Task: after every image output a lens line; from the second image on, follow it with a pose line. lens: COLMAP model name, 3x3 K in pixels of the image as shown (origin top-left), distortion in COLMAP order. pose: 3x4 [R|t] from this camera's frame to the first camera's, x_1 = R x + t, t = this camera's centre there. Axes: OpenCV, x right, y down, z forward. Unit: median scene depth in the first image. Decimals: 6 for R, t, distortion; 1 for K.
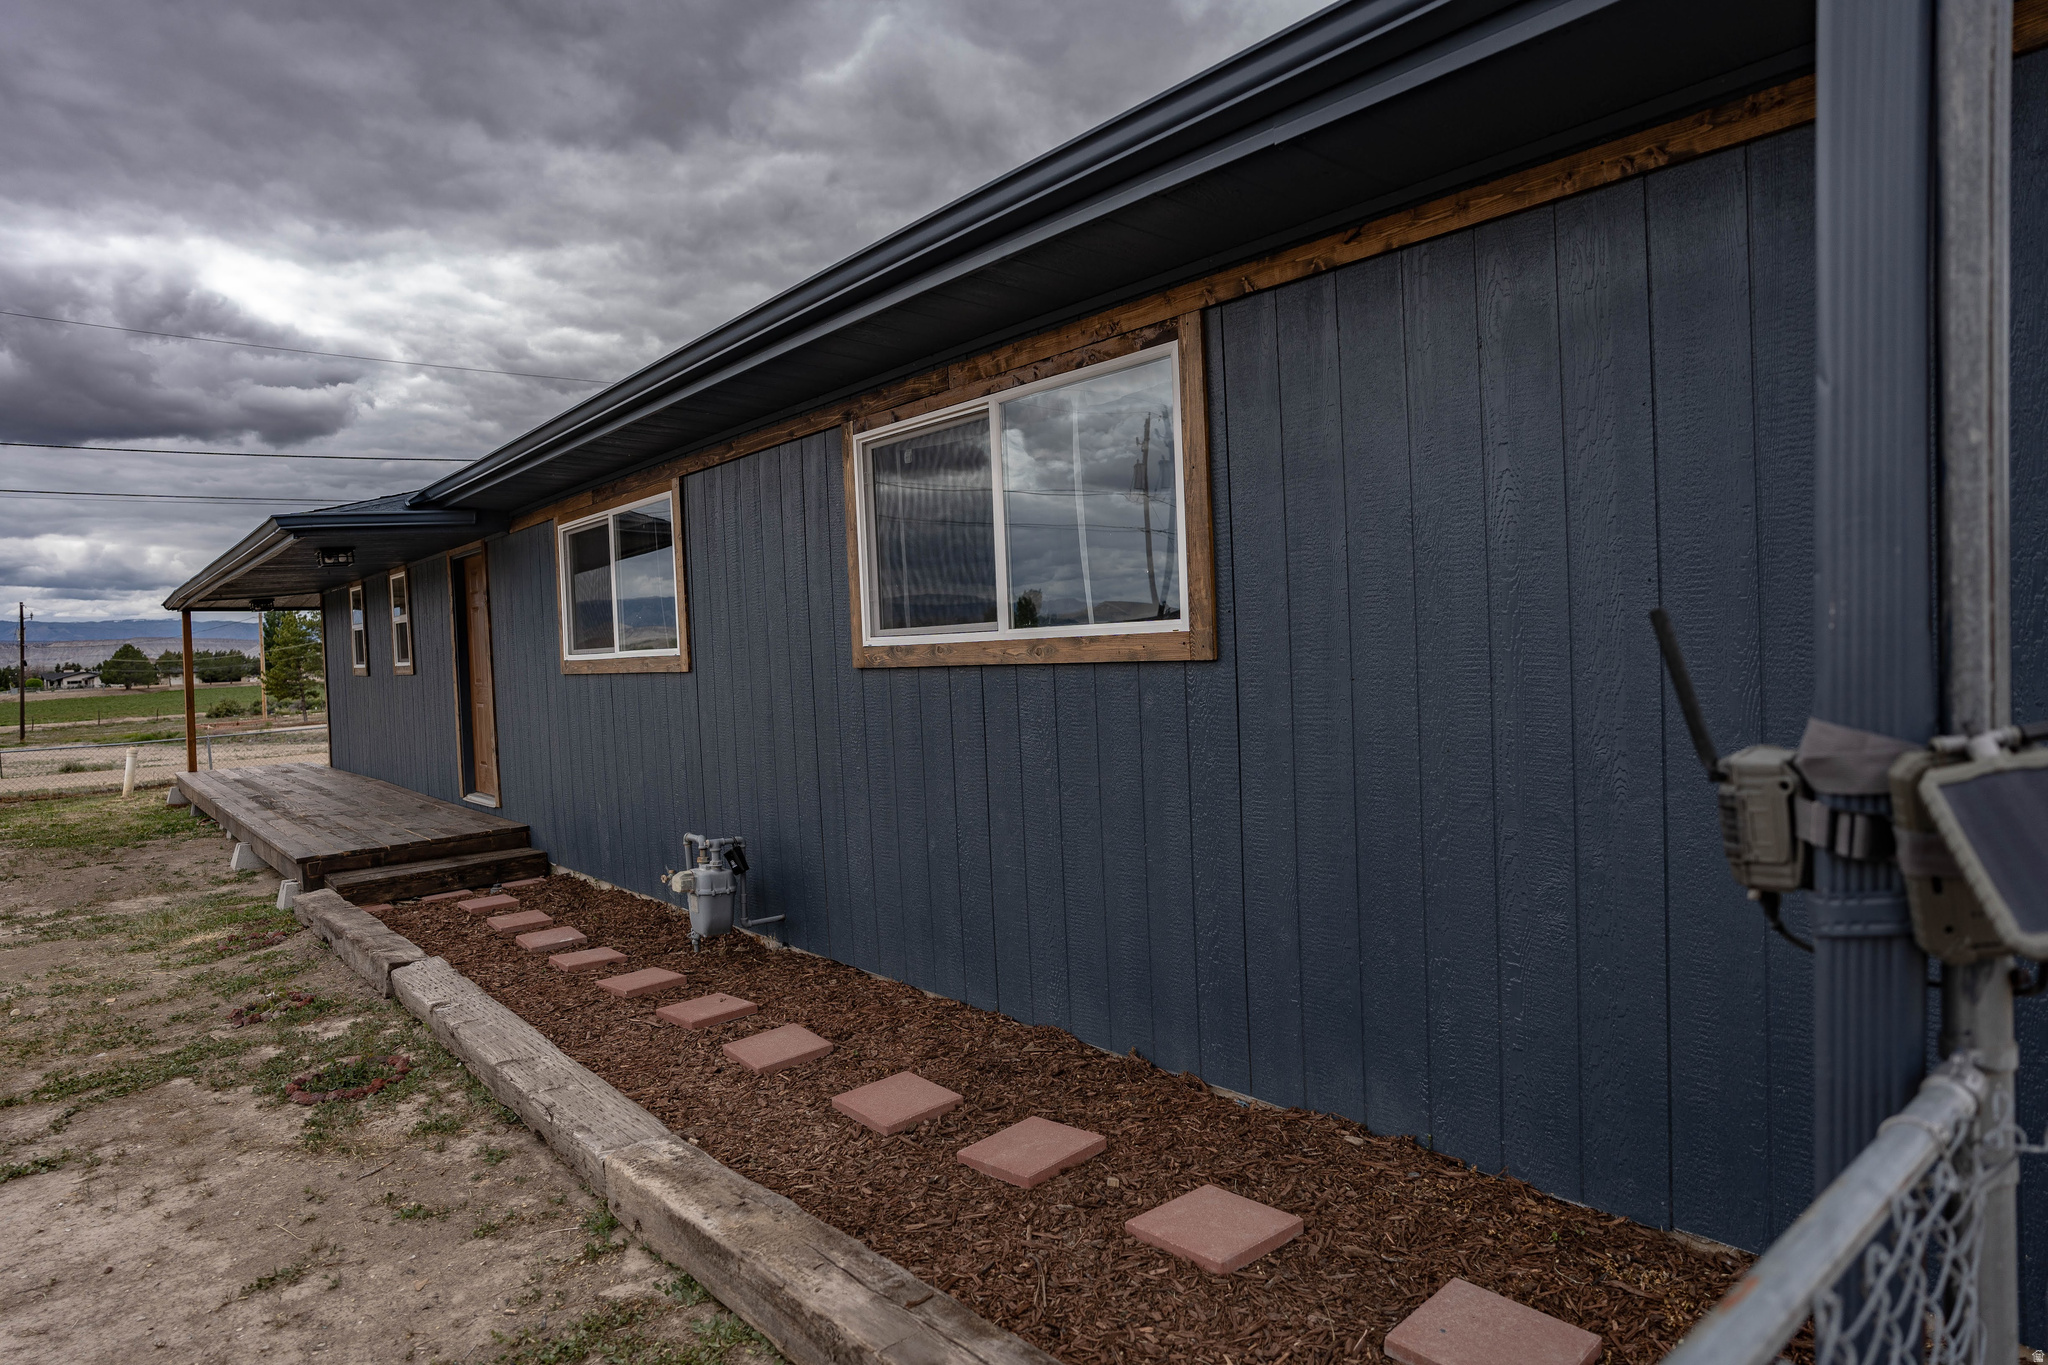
lens RADIAL K [[1175.7, 0, 1029.0], [0, 1175.7, 718.1], [0, 0, 1]] dist [-0.007397, 0.002191]
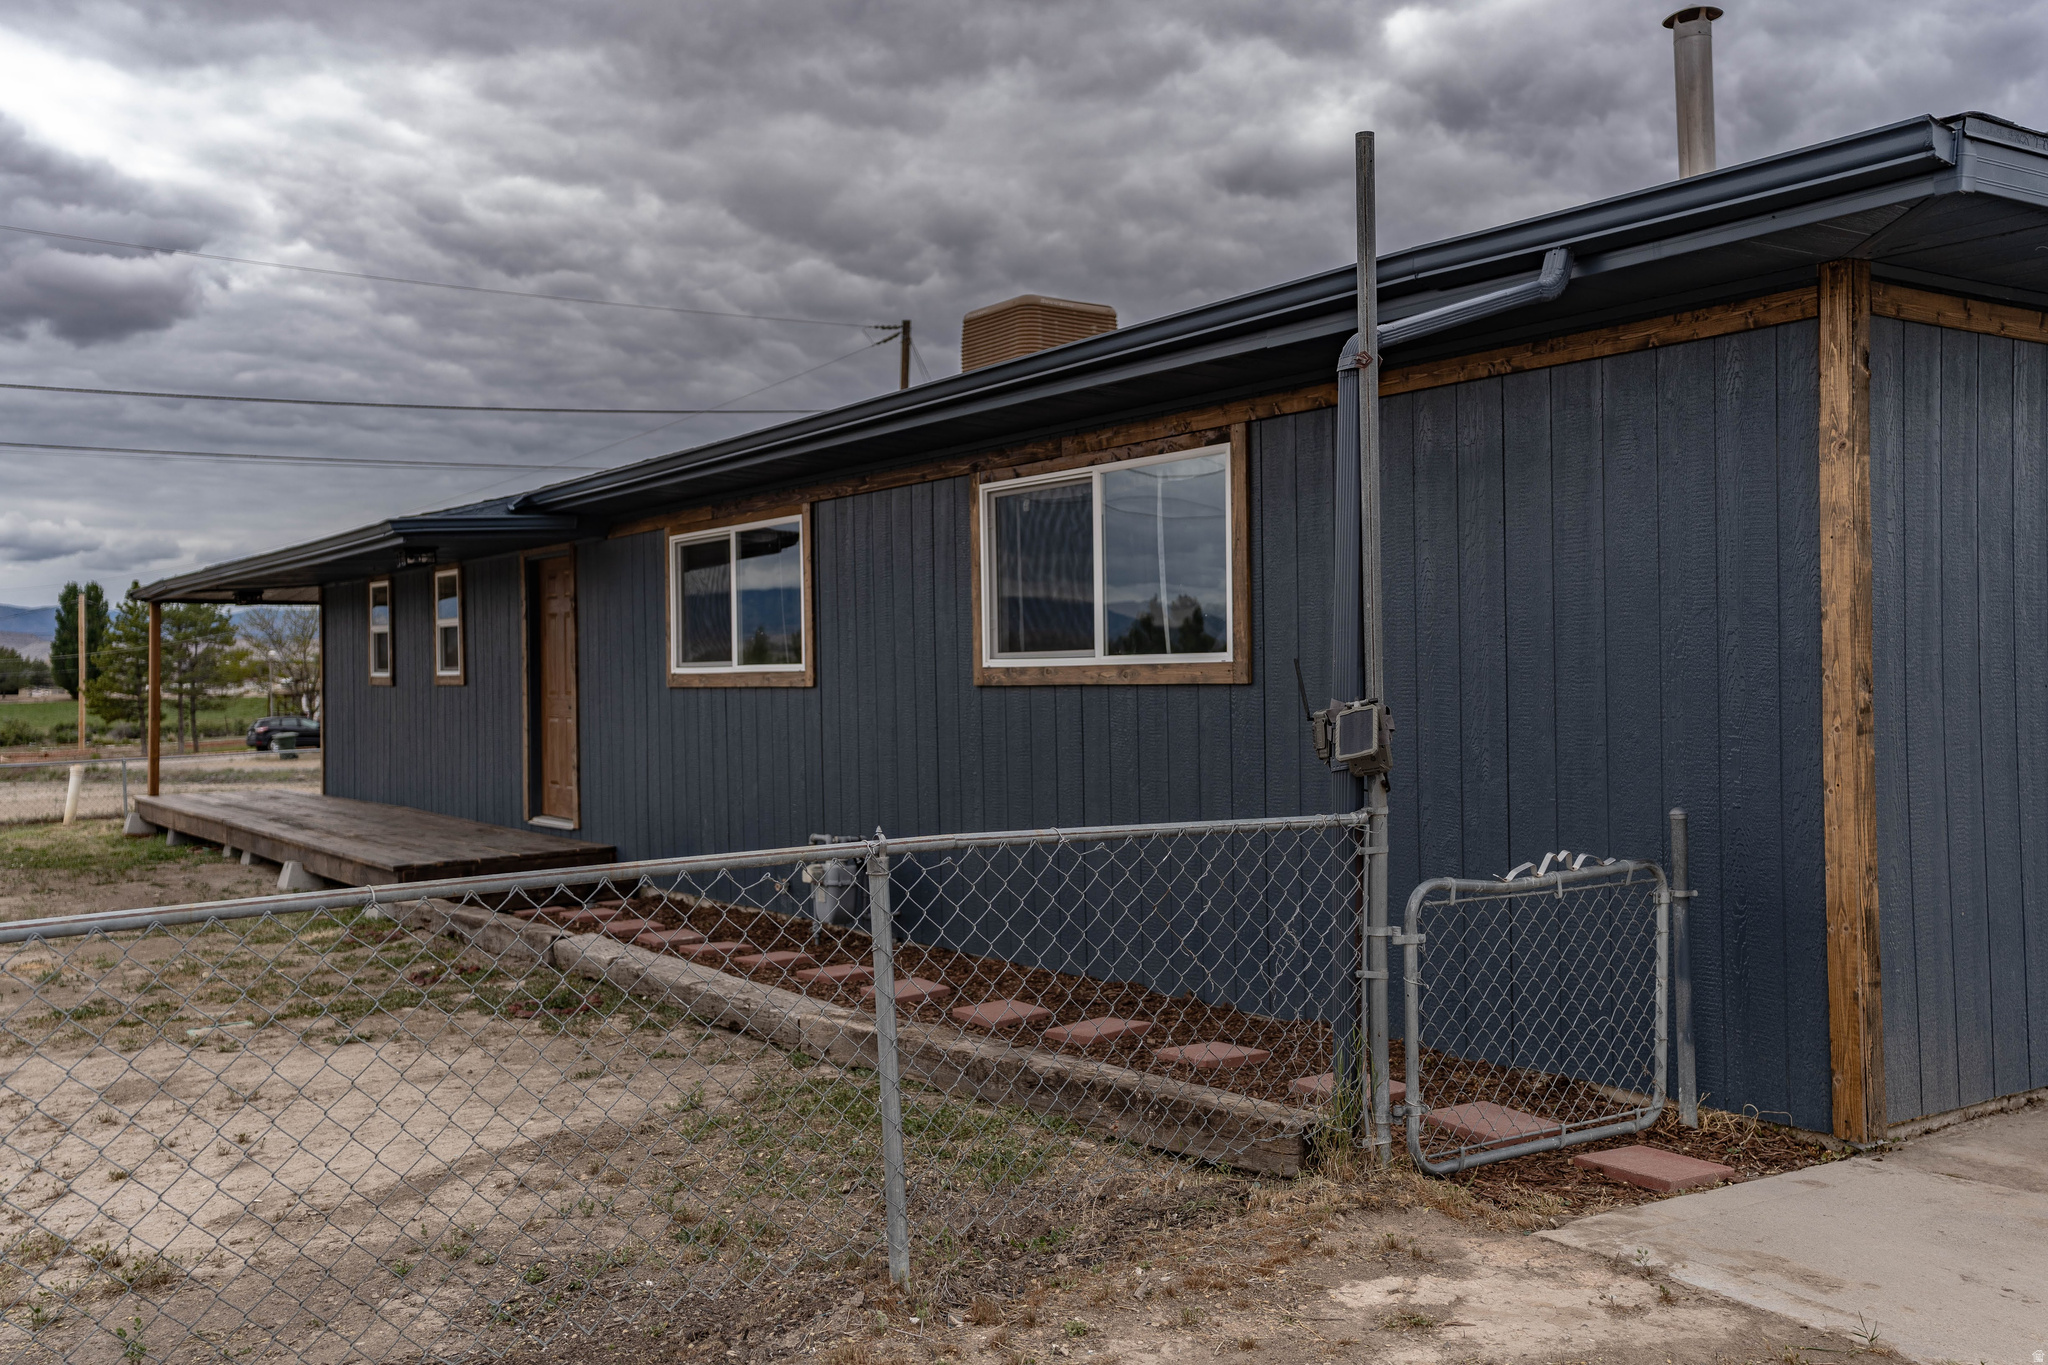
lens RADIAL K [[1804.0, 0, 1082.0], [0, 1804.0, 734.2], [0, 0, 1]] dist [0.101948, -0.022398]
pose [[0.997329, 0.029762, -0.066707, 0.068561], [-0.031664, 0.999116, -0.027642, 0.045507], [0.065825, 0.029680, 0.997390, -0.678685]]
